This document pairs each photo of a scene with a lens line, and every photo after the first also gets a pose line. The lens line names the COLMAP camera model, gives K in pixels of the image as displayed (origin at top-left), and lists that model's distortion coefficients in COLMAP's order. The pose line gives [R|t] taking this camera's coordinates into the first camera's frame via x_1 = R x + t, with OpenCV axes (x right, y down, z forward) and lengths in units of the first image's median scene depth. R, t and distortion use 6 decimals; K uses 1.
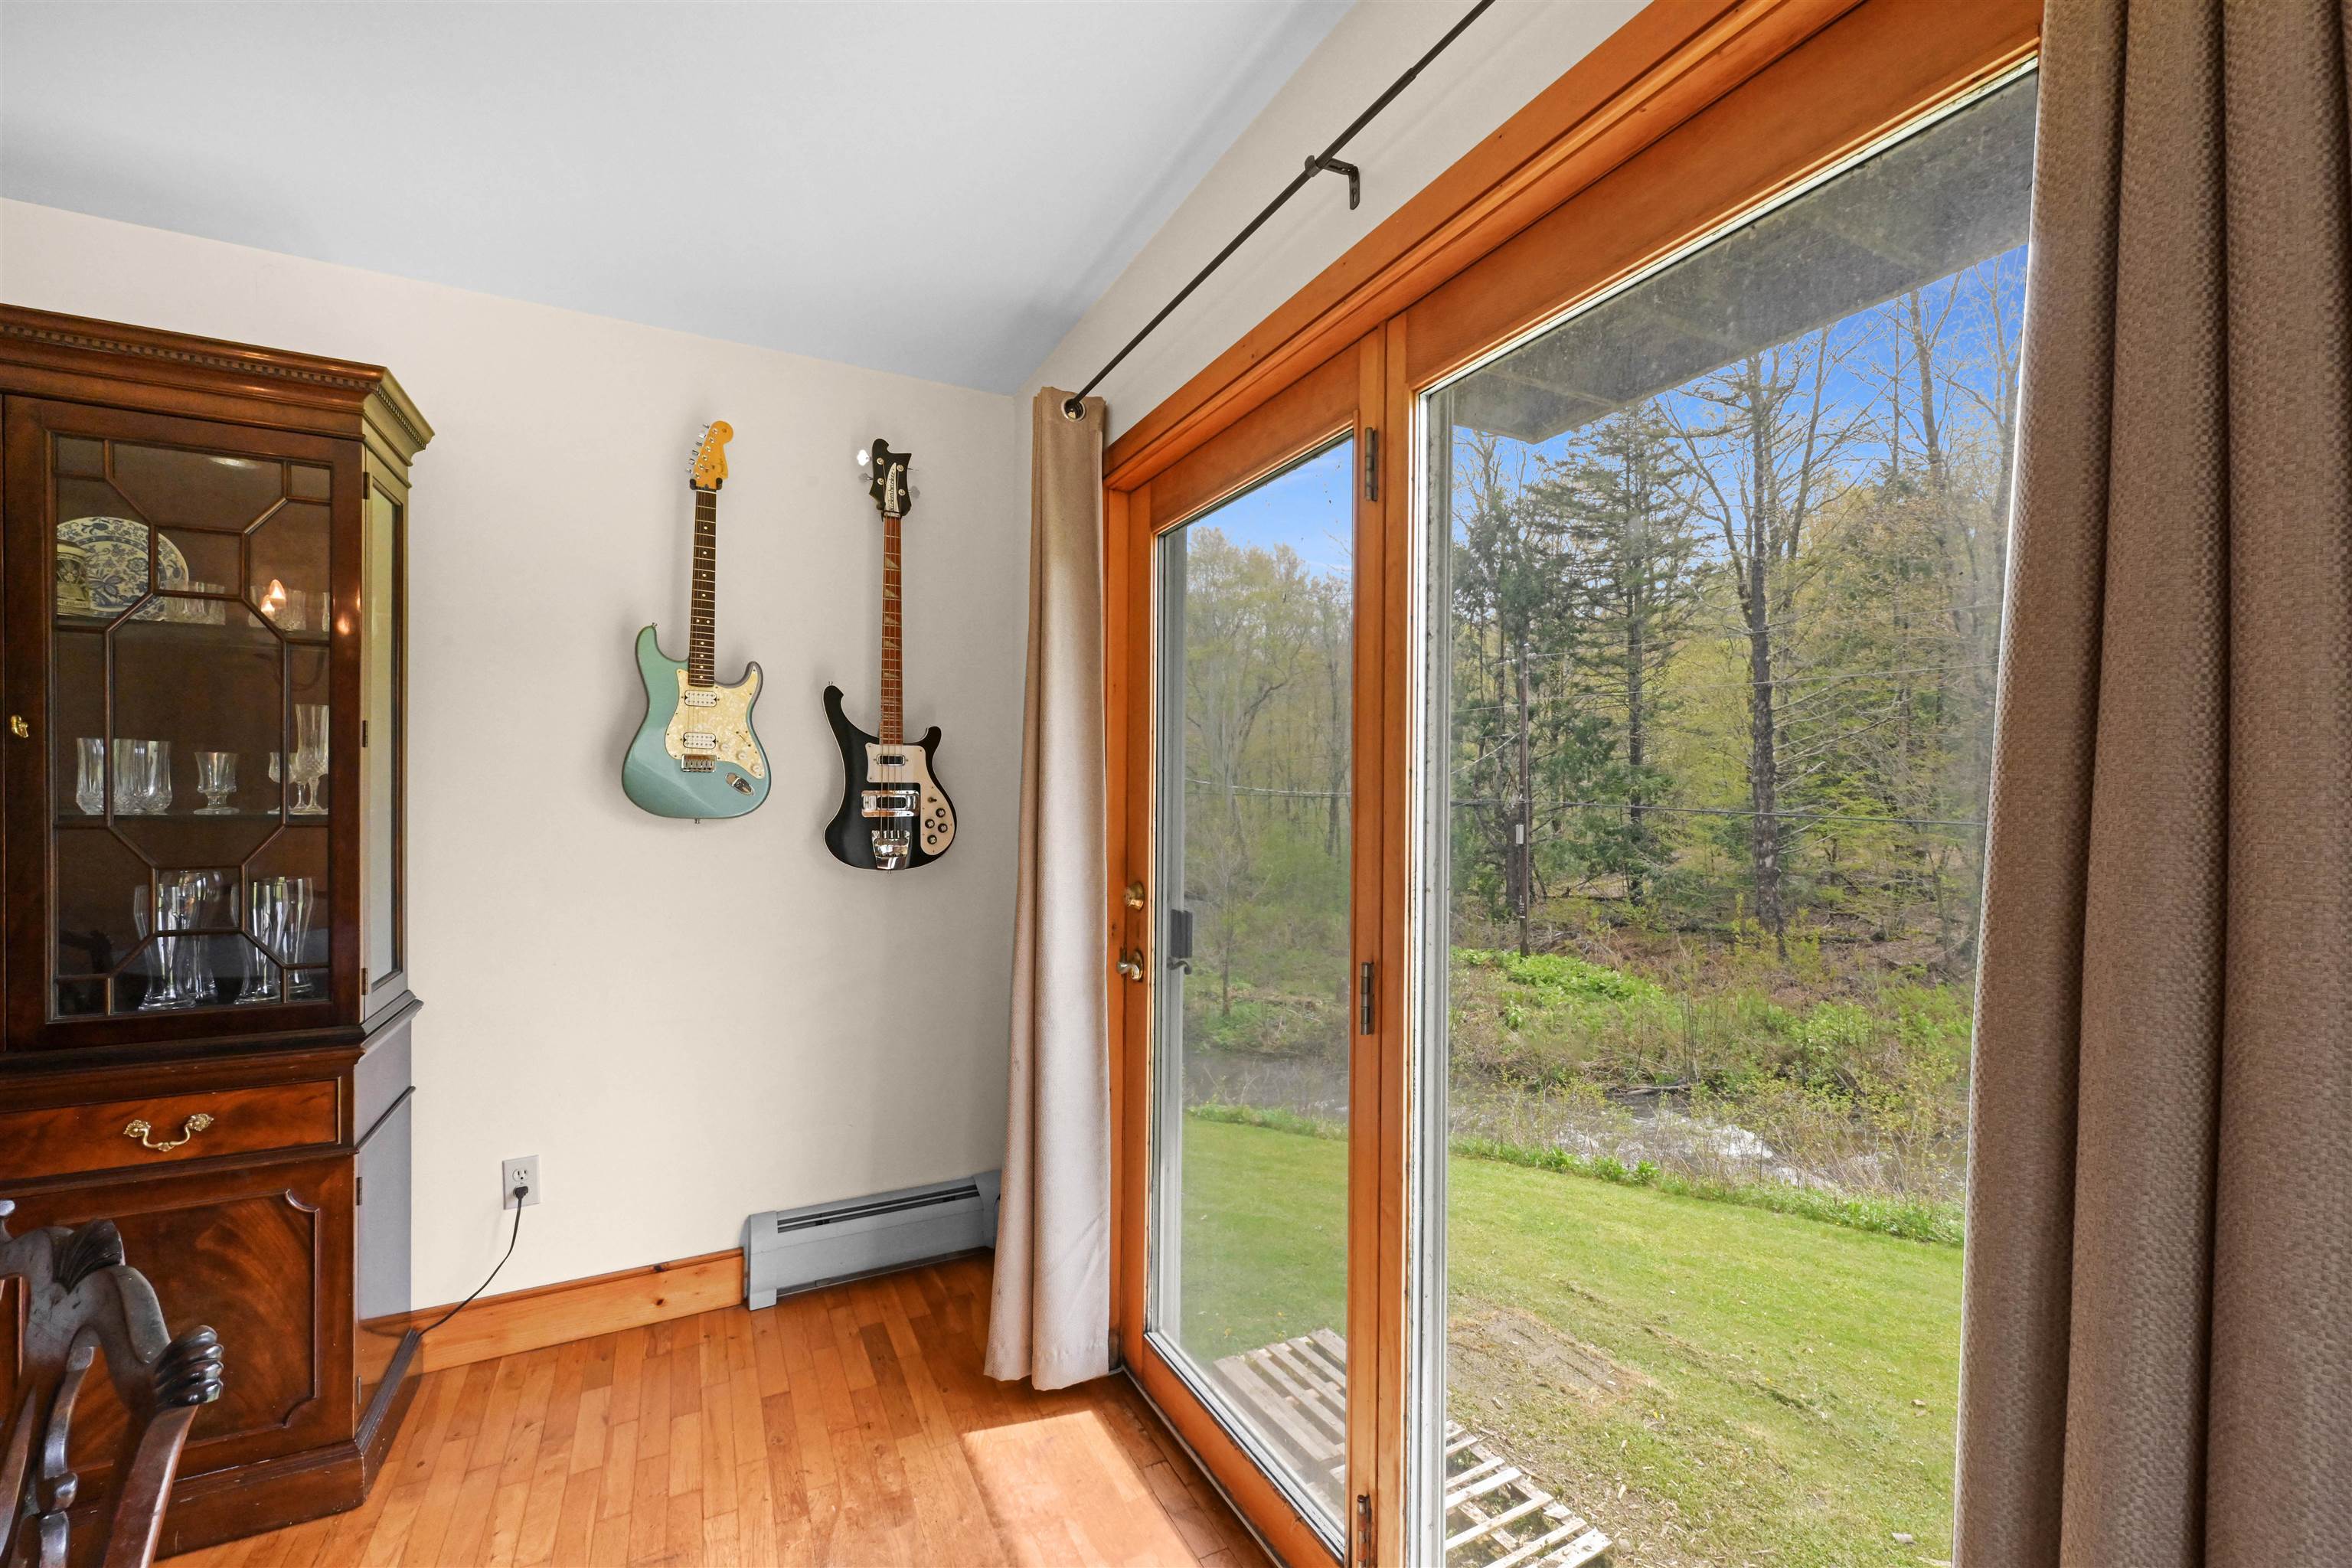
lens RADIAL K [[972.2, 0, 1170.4], [0, 972.2, 795.9], [0, 0, 1]] dist [-0.000826, -0.000171]
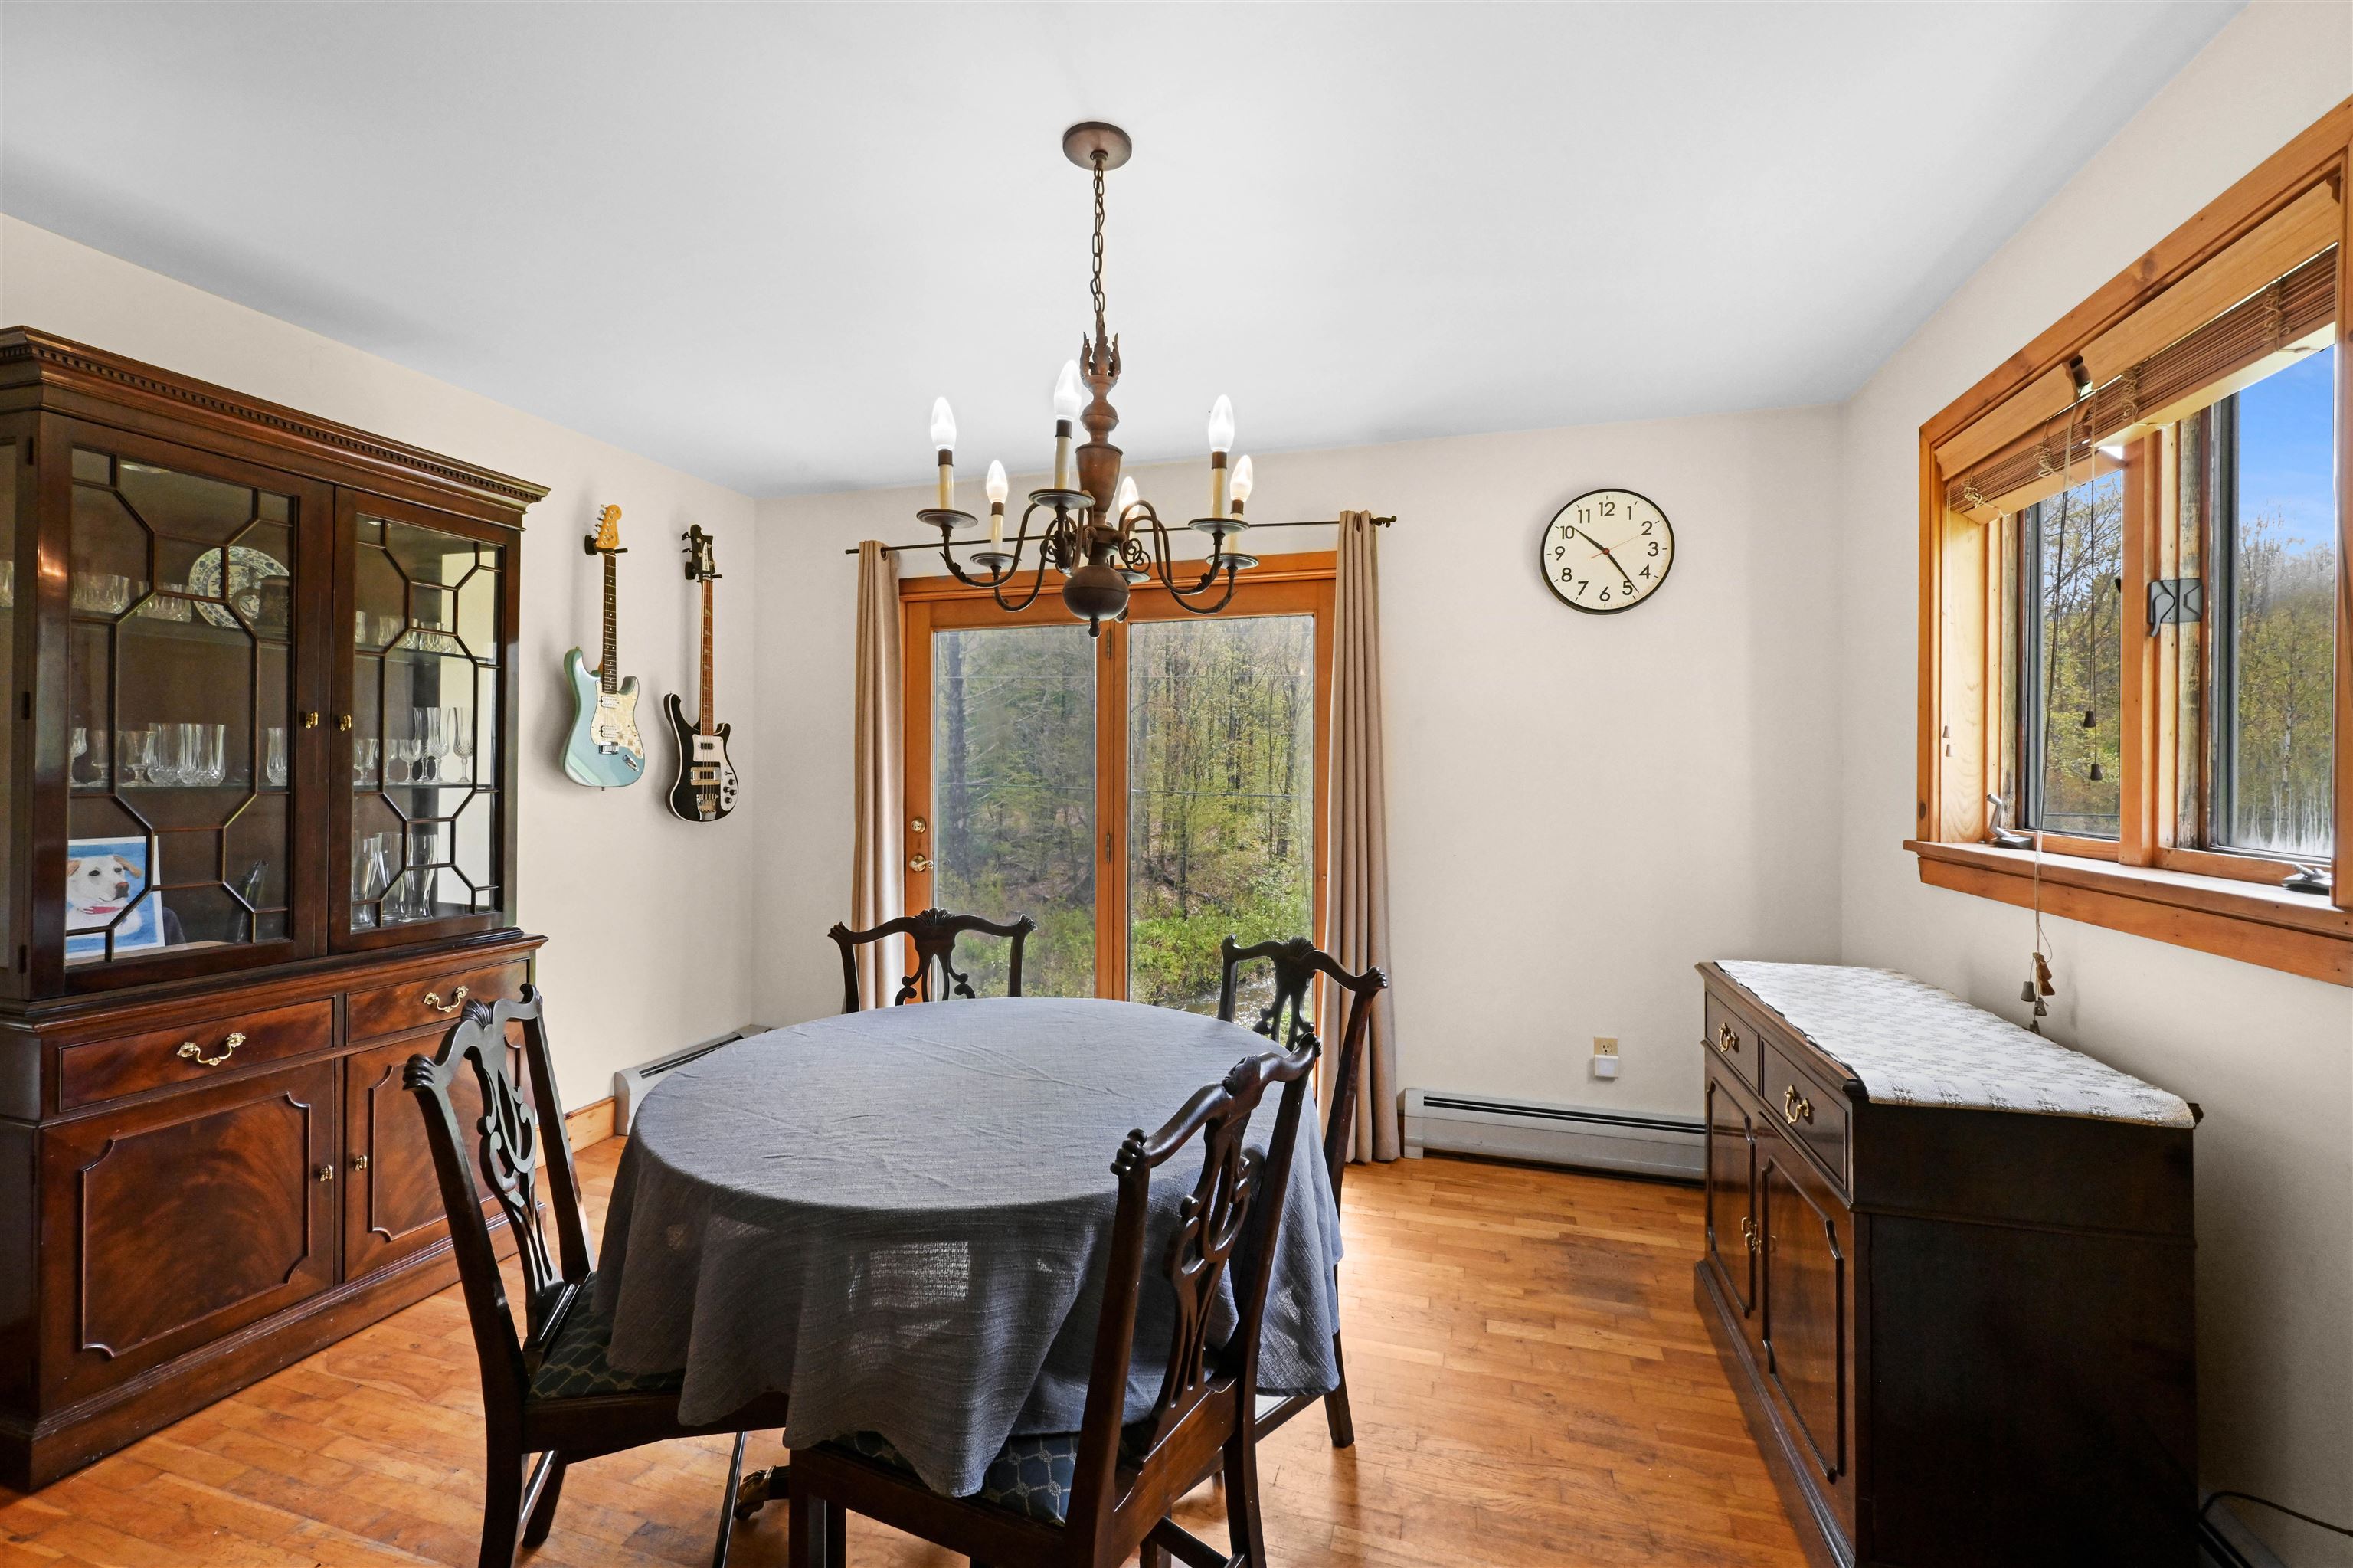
lens RADIAL K [[994.6, 0, 1180.9], [0, 994.6, 781.4], [0, 0, 1]] dist [0.001461, 0.000183]
pose [[0.691942, -0.009043, 0.721896, -0.098326], [0.000506, 0.999927, 0.012040, -0.000211], [-0.721953, -0.007966, 0.691897, -0.061906]]
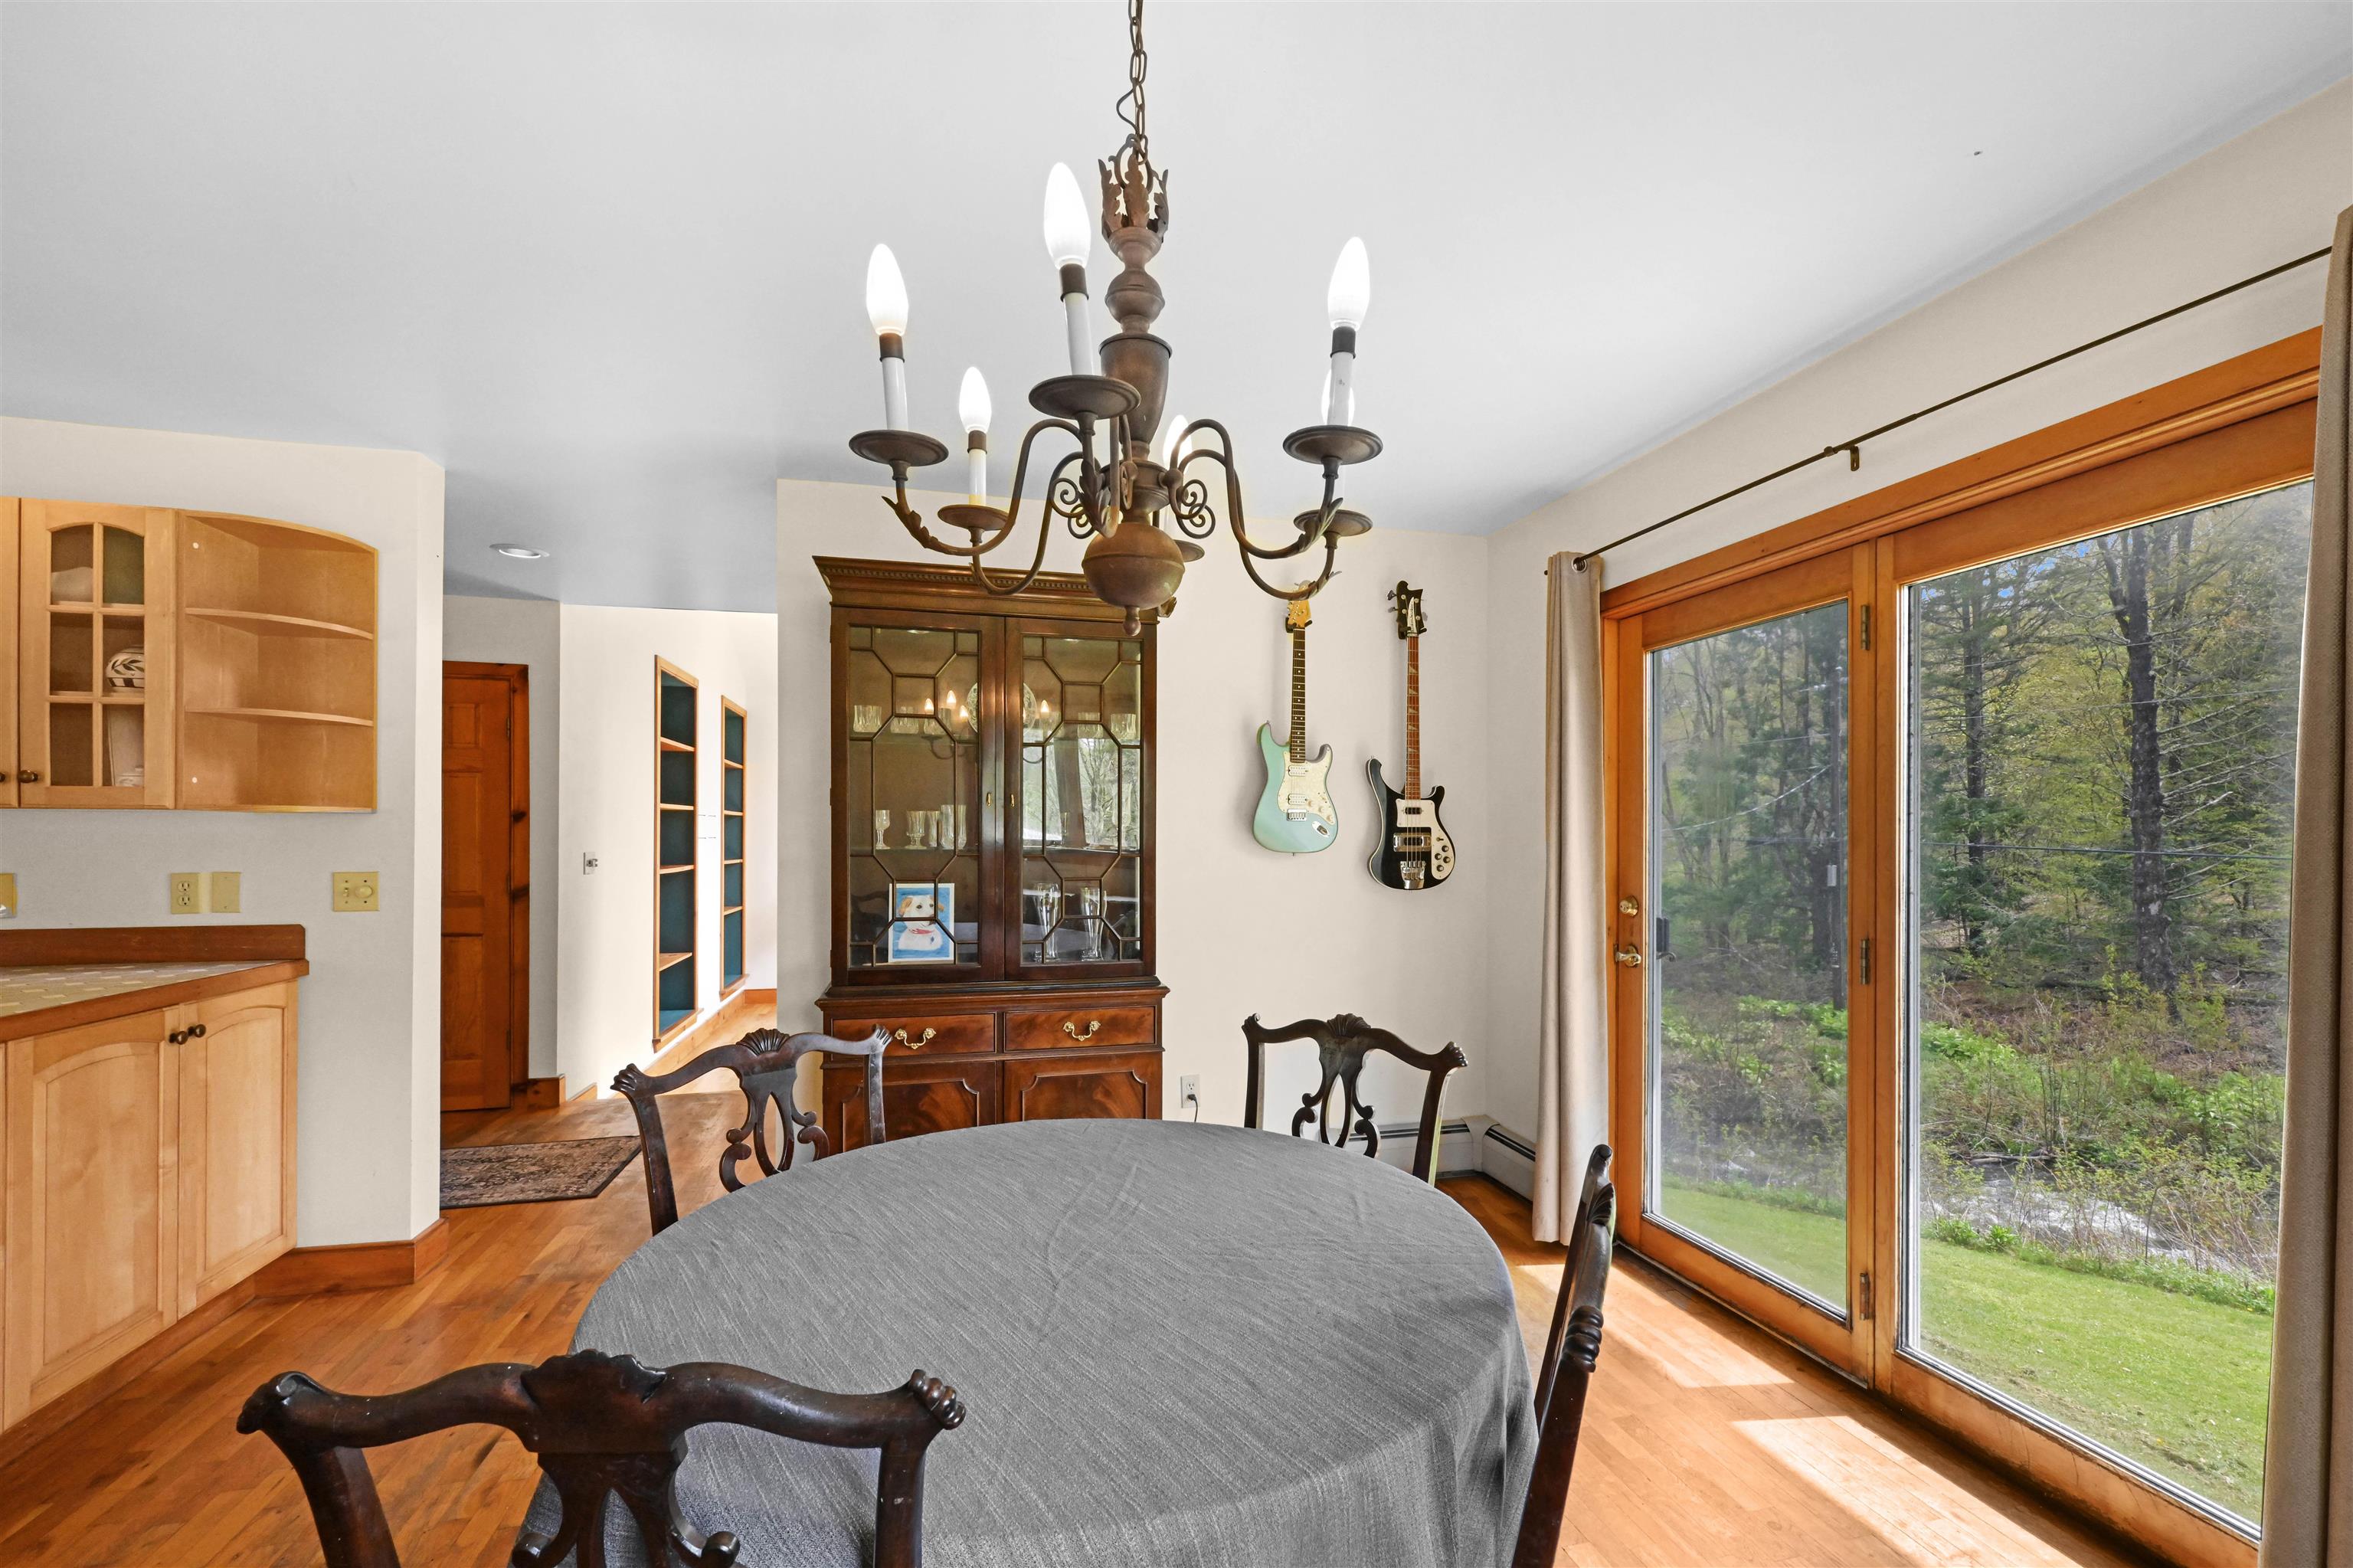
lens RADIAL K [[1002.7, 0, 1187.2], [0, 1002.7, 834.0], [0, 0, 1]] dist [-0.000654, 0.000374]
pose [[0.976989, -0.005257, -0.213225, -0.033371], [0.004769, 0.999985, -0.002805, -0.000139], [0.213236, 0.001724, 0.976999, -0.053125]]
